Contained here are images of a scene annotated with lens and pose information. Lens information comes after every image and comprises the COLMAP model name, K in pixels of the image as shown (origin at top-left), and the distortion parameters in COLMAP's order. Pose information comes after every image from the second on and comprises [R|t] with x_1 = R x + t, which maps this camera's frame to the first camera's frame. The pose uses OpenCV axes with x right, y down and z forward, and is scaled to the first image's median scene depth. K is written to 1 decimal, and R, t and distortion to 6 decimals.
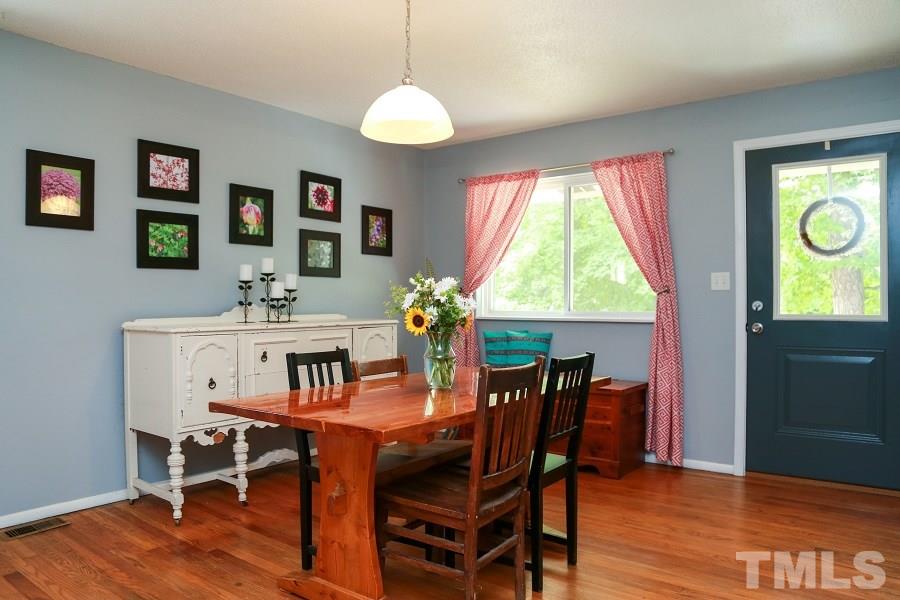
lens RADIAL K [[641.7, 0, 452.2], [0, 641.7, 307.6], [0, 0, 1]] dist [-0.080509, 0.035852]
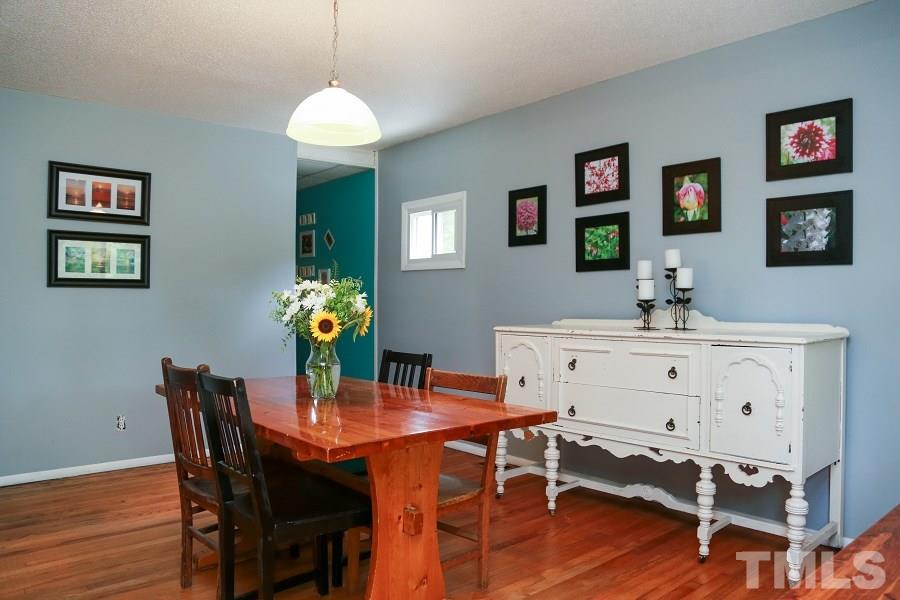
lens RADIAL K [[641.7, 0, 452.5], [0, 641.7, 297.5], [0, 0, 1]] dist [-0.080509, 0.035852]
pose [[-0.197835, -0.003334, -0.980230, 0.584481], [-0.009550, 0.999953, -0.001473, -0.014433], [0.980189, 0.009069, -0.197857, 0.940974]]
